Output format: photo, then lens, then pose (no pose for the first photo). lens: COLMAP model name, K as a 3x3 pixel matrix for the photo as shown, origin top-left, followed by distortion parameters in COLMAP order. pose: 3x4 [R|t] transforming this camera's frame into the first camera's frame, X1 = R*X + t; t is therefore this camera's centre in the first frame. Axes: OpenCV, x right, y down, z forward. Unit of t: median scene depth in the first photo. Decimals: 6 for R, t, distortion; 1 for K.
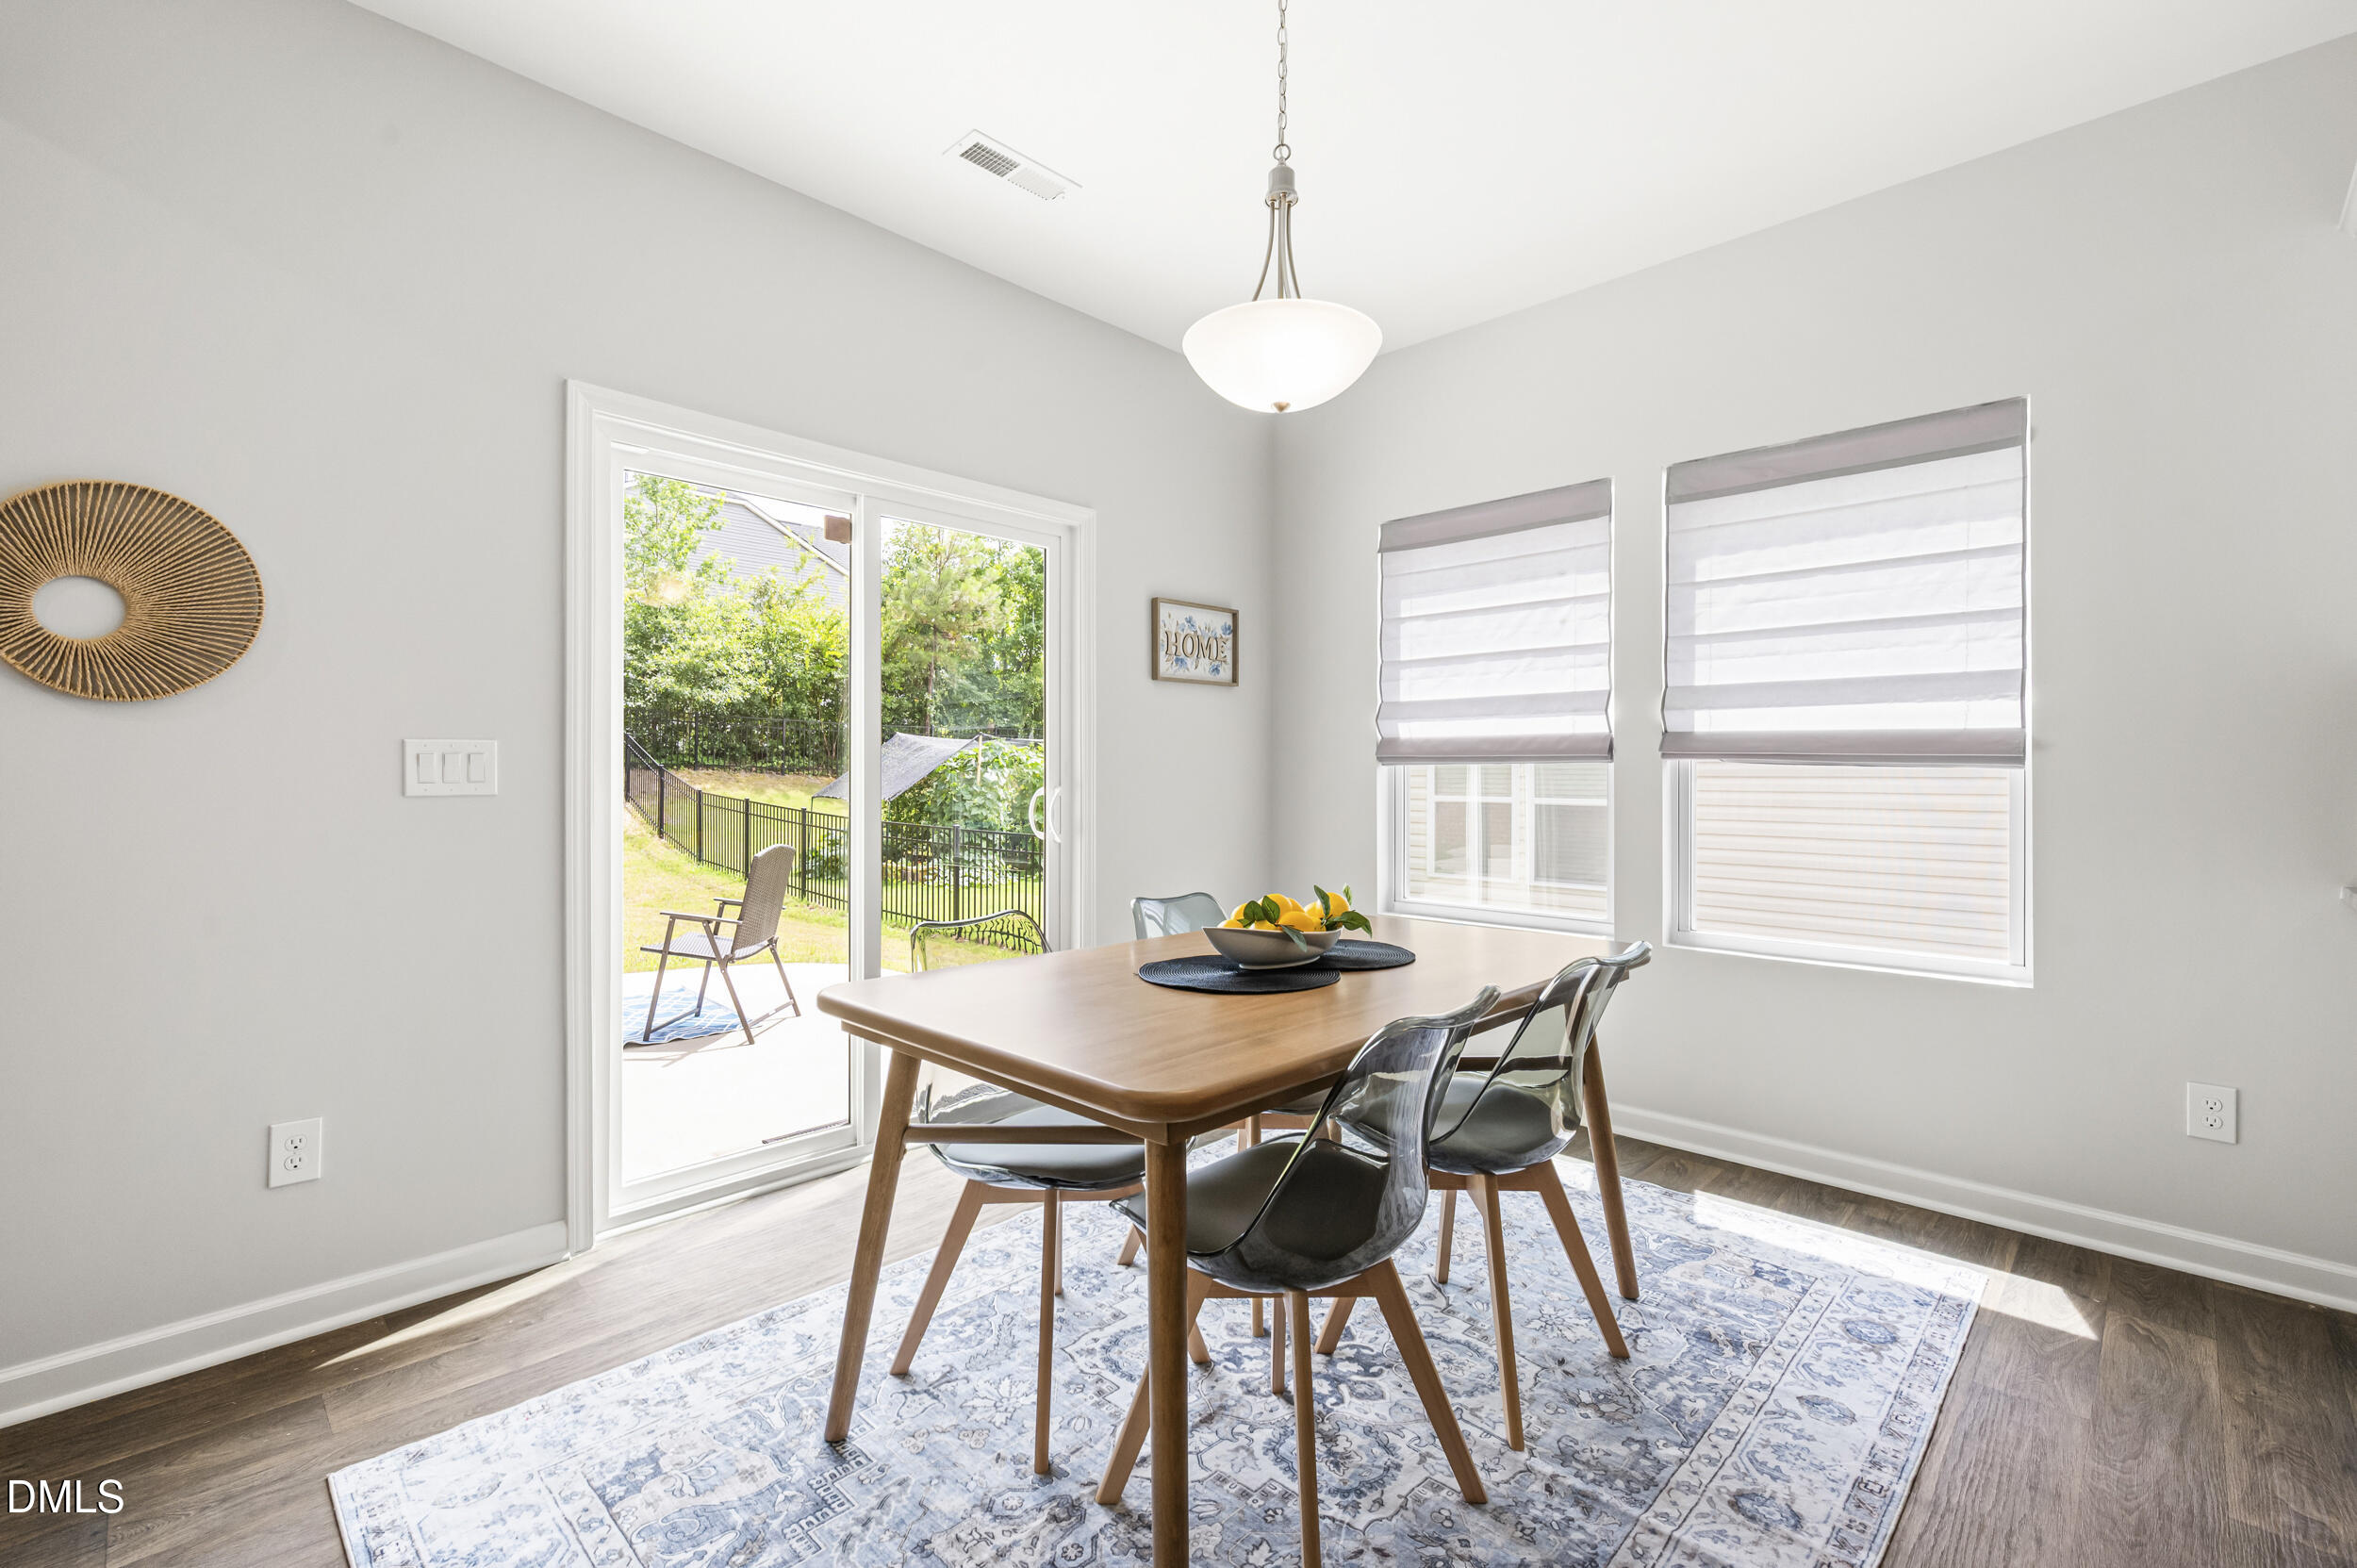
lens RADIAL K [[1041.2, 0, 1174.4], [0, 1041.2, 777.4], [0, 0, 1]] dist [-0.002053, -0.000734]
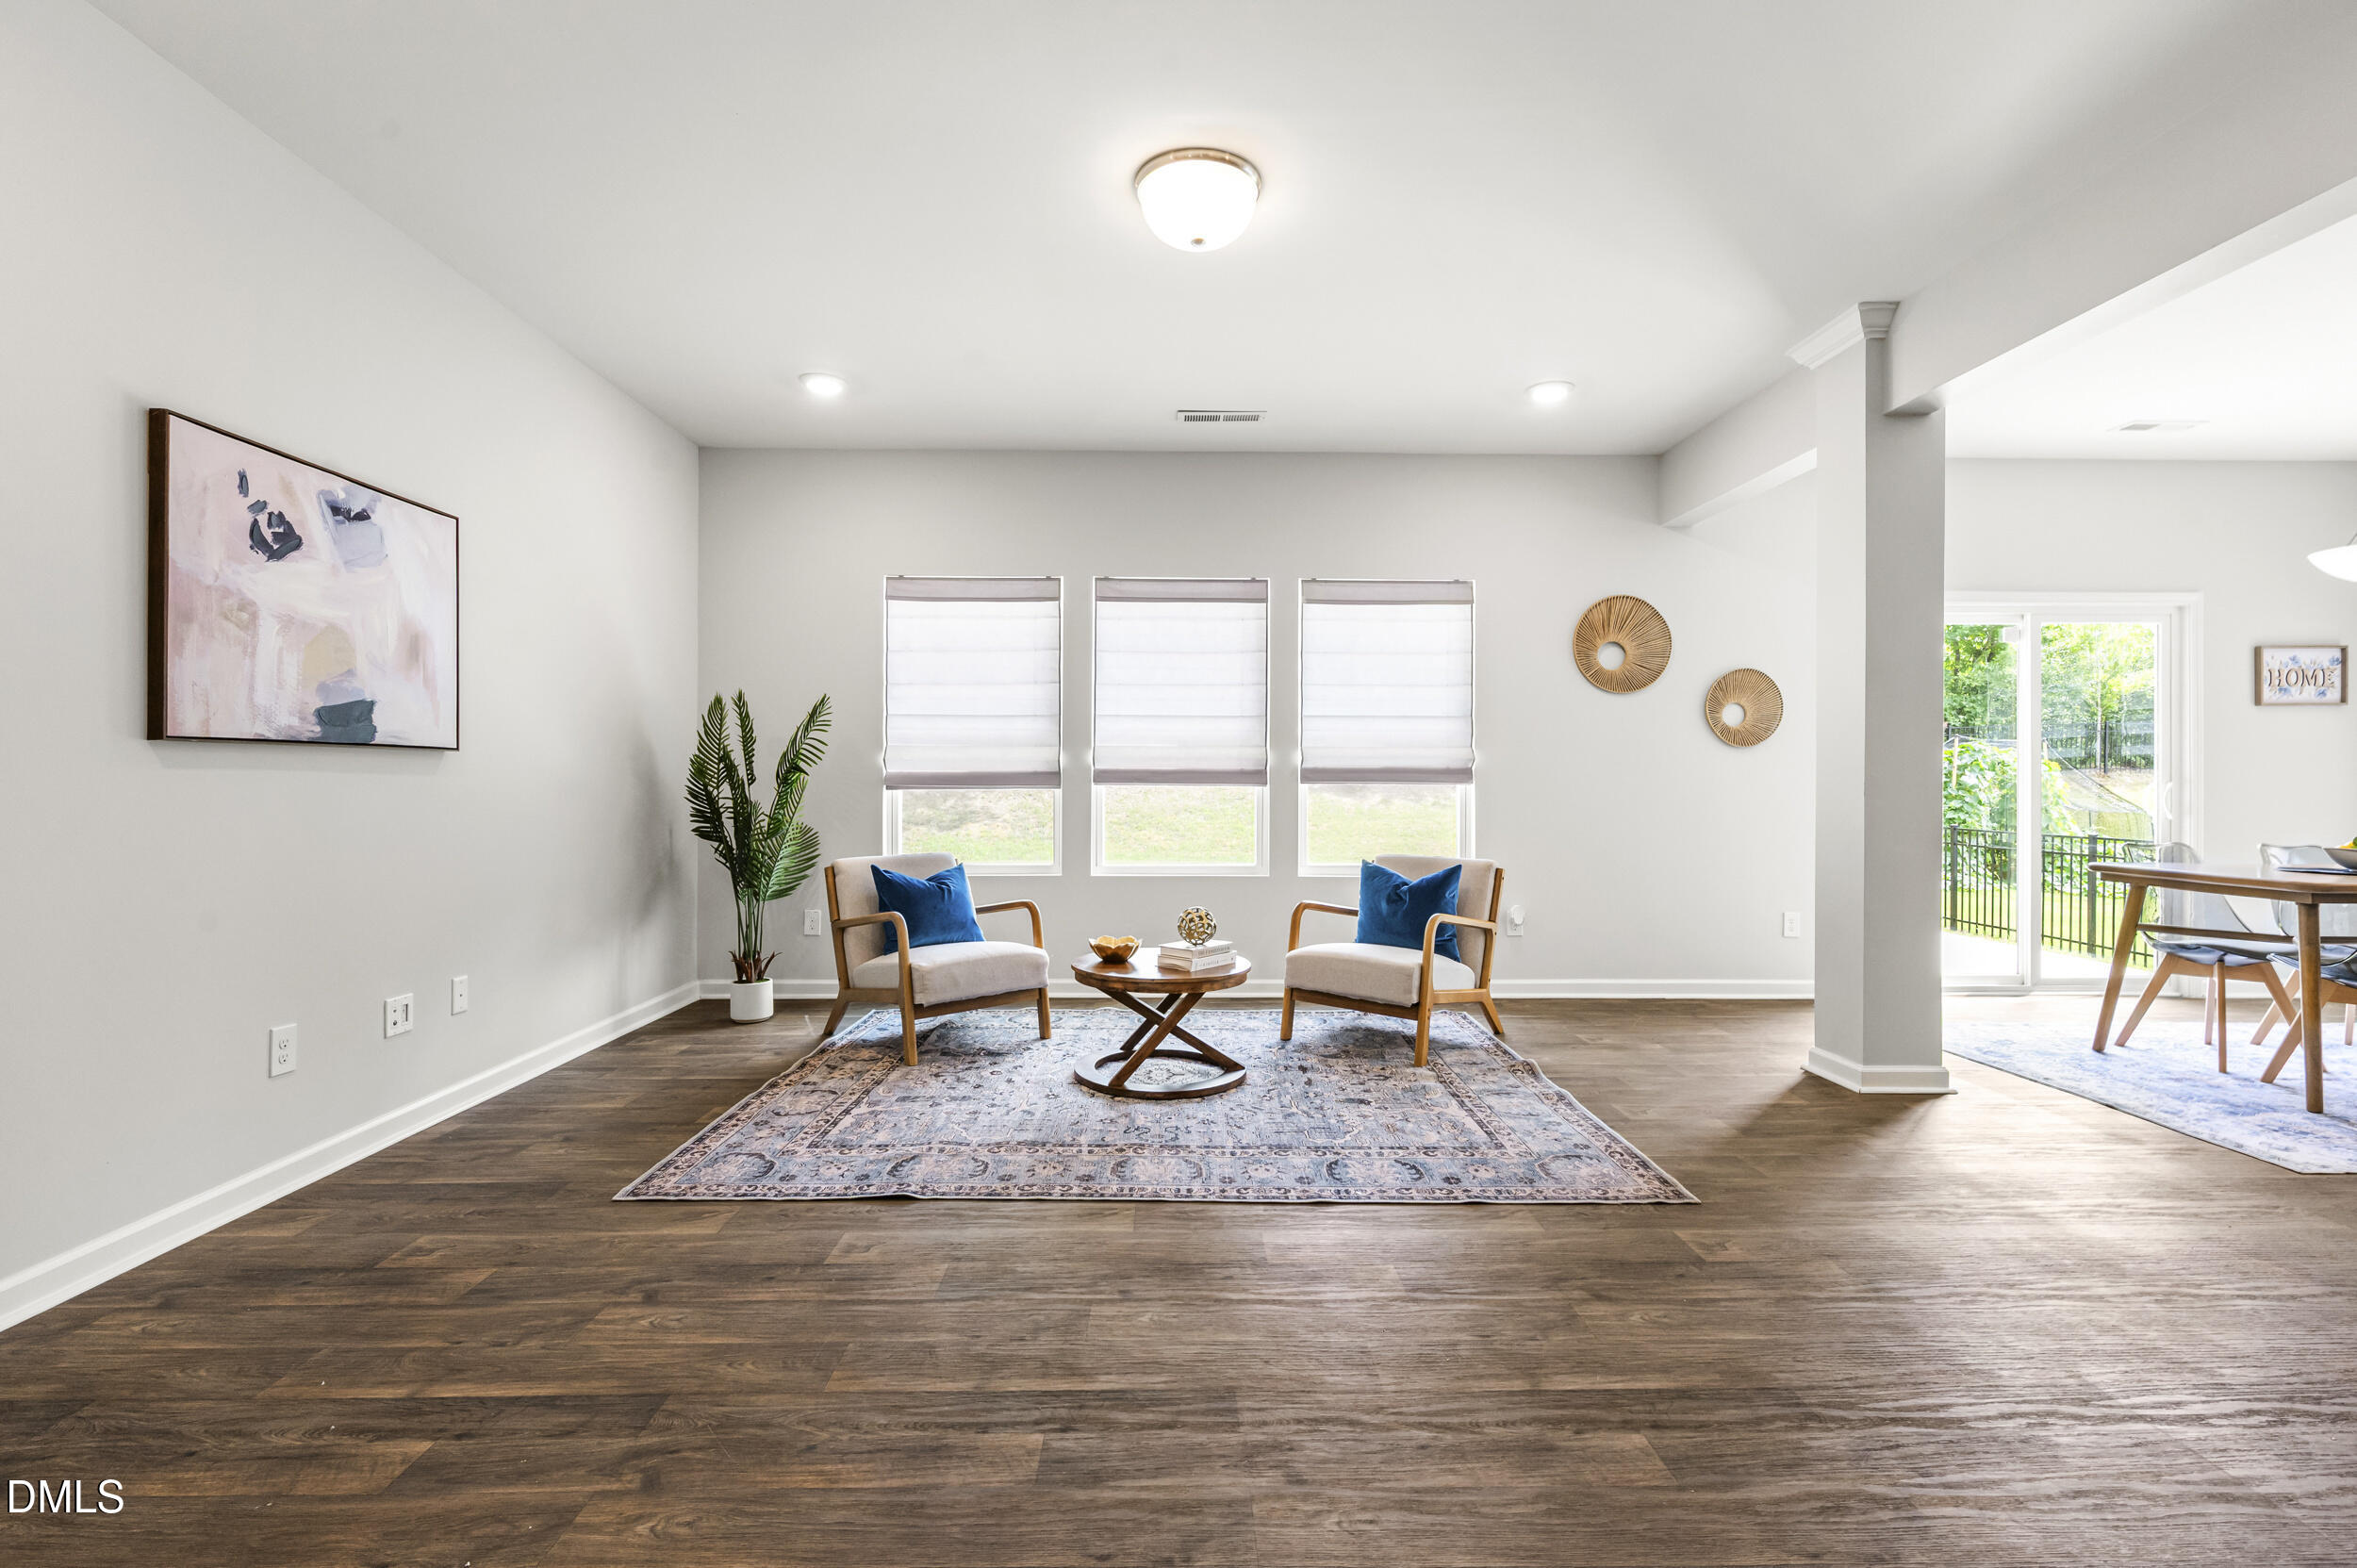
lens RADIAL K [[1041.2, 0, 1181.7], [0, 1041.2, 779.4], [0, 0, 1]] dist [-0.002053, -0.000734]
pose [[0.709138, -0.001807, -0.705067, -0.057269], [-0.000188, 0.999996, -0.002751, 0.006950], [0.705070, 0.002083, 0.709135, -0.922112]]
